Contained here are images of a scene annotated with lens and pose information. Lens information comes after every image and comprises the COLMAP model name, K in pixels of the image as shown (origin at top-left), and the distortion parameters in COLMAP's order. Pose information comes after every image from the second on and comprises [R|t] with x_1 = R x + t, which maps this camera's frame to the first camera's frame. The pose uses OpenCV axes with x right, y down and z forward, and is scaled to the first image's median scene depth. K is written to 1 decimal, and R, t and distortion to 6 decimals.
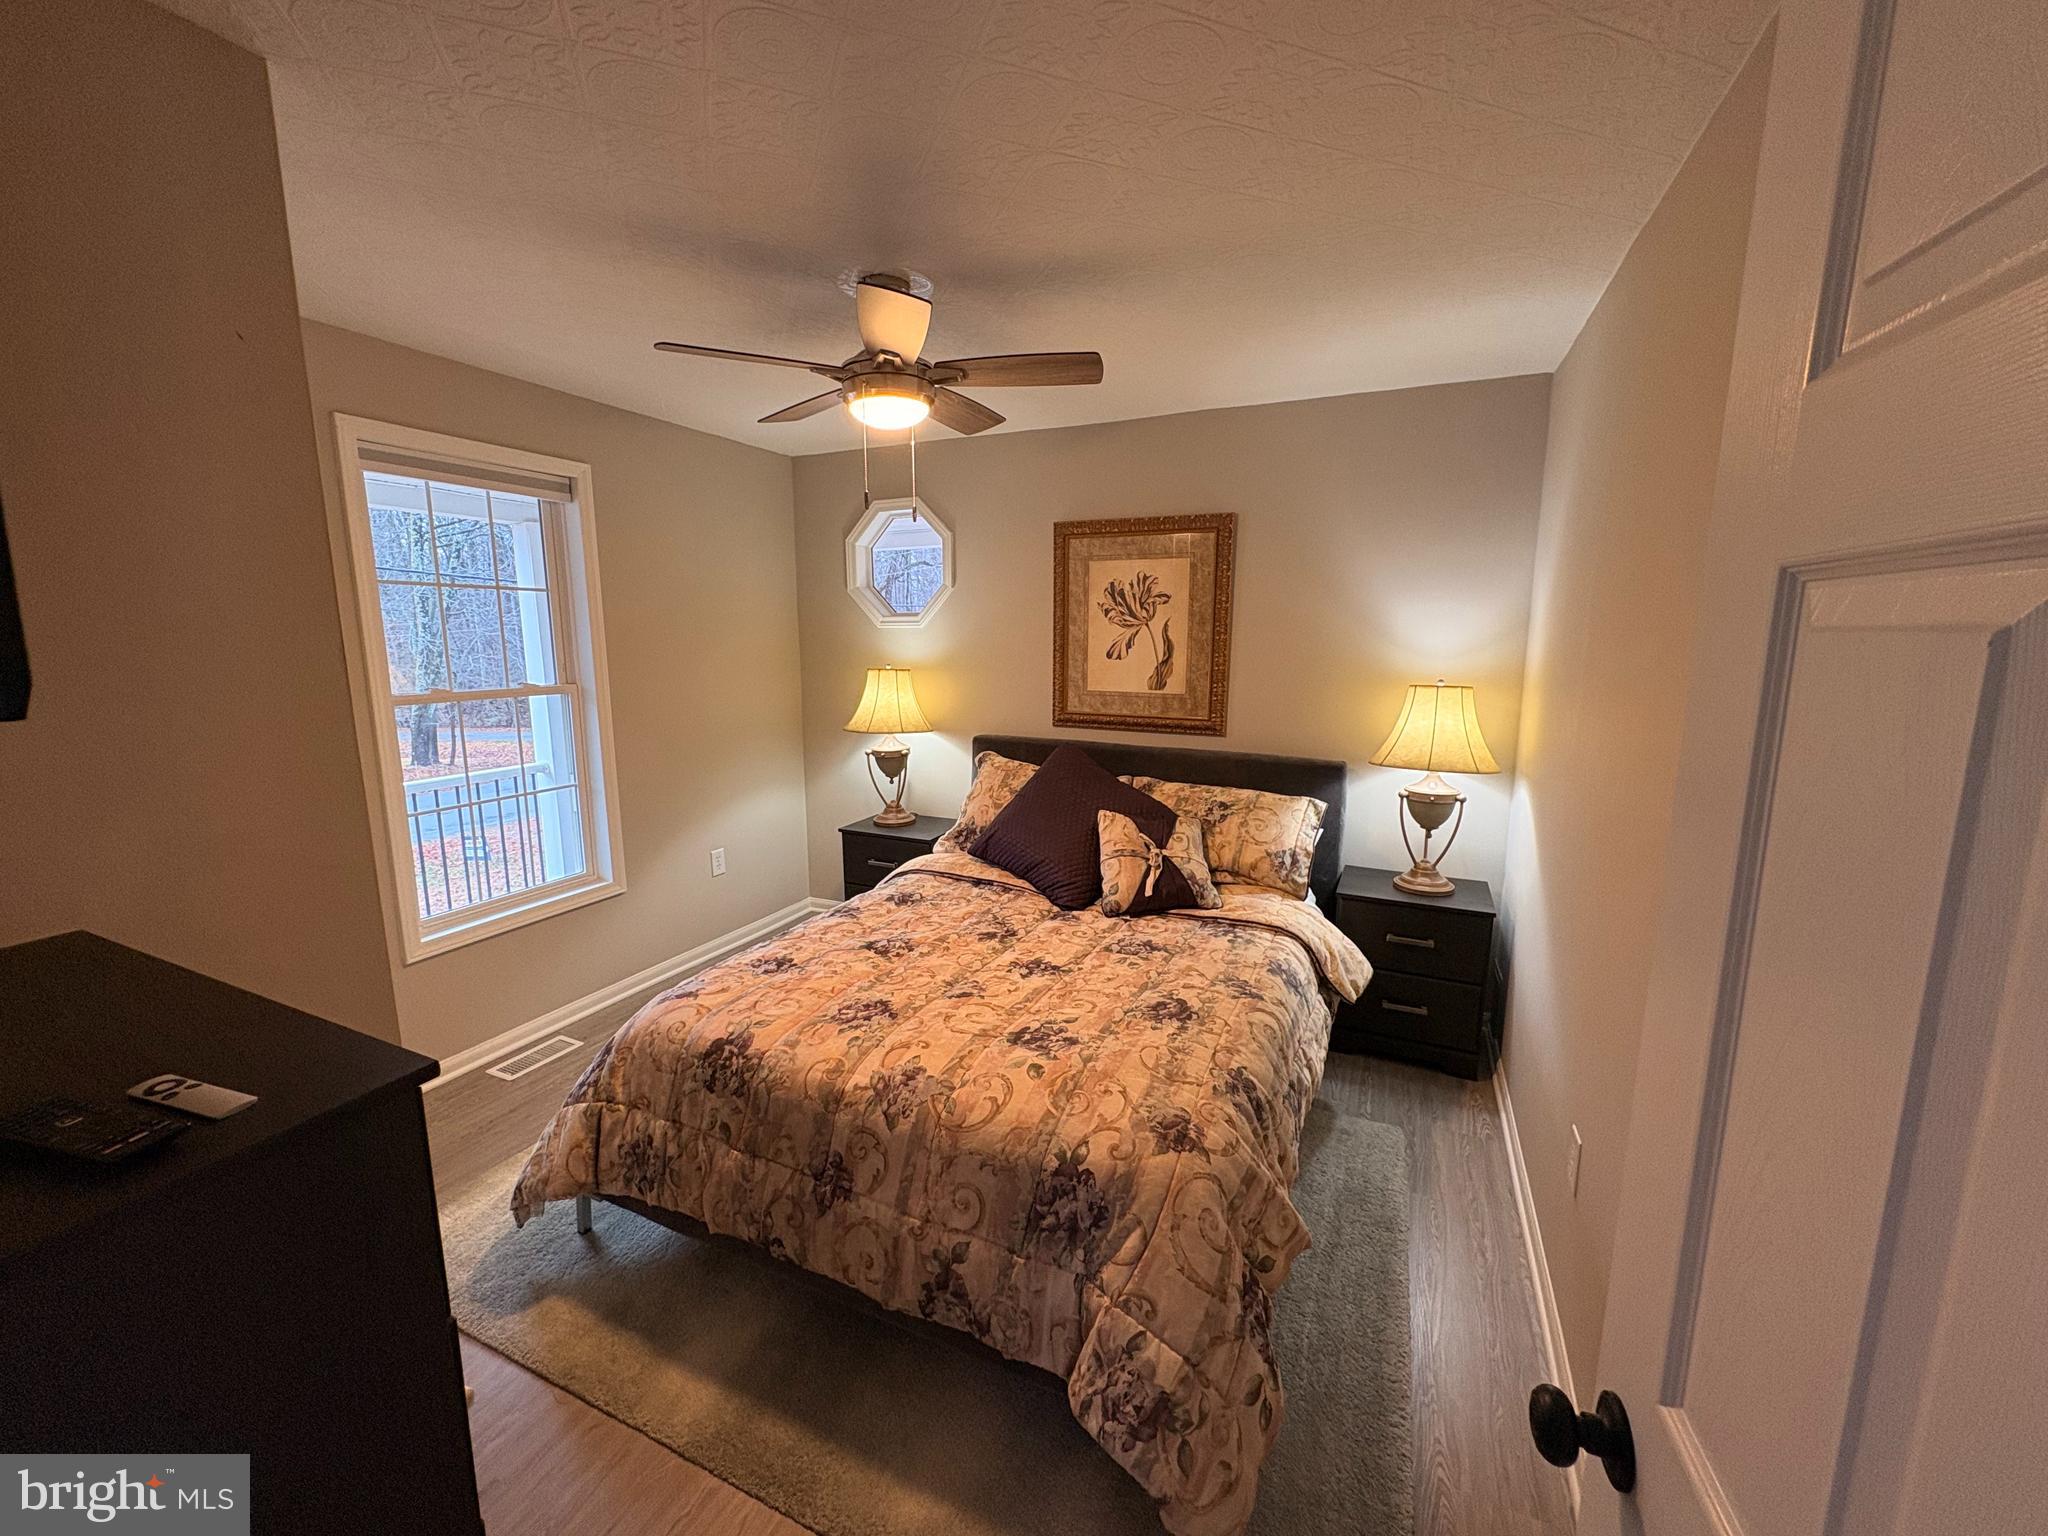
lens RADIAL K [[815.4, 0, 1023.8], [0, 815.4, 770.8], [0, 0, 1]] dist [0.001006, -0.000041]
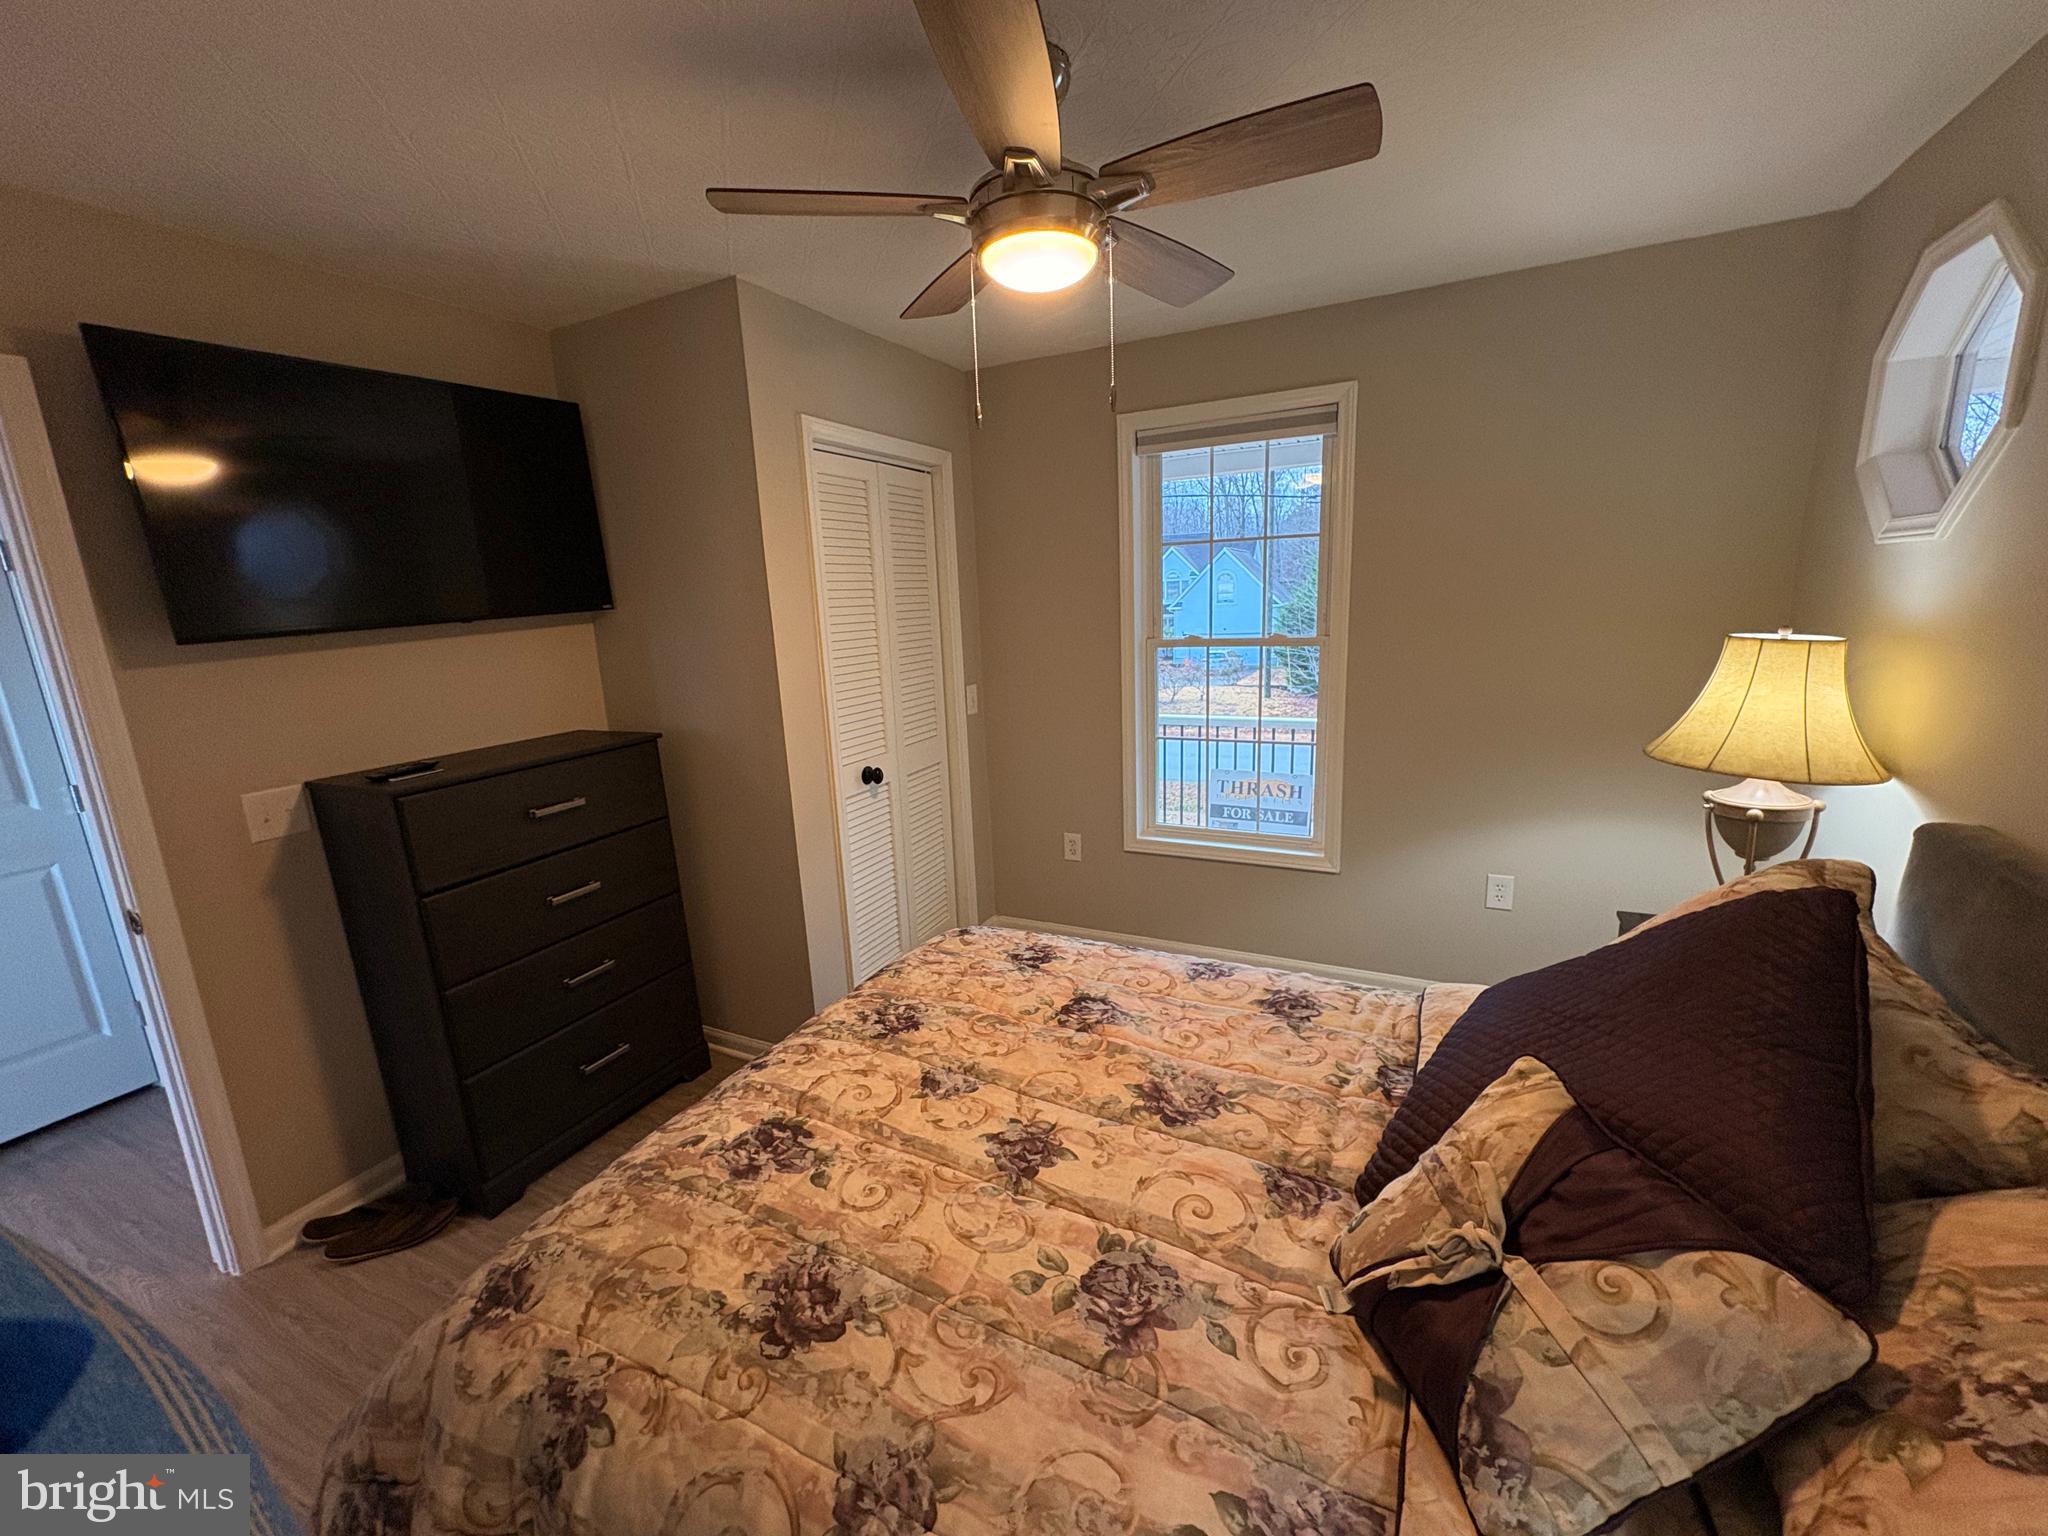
lens RADIAL K [[815.4, 0, 1023.8], [0, 815.4, 770.8], [0, 0, 1]] dist [0.001006, -0.000041]
pose [[-0.025121, 0.213465, -0.976628, 0.542056], [-0.130383, 0.967892, 0.214909, -0.158843], [0.991145, 0.132734, 0.003518, 0.949969]]
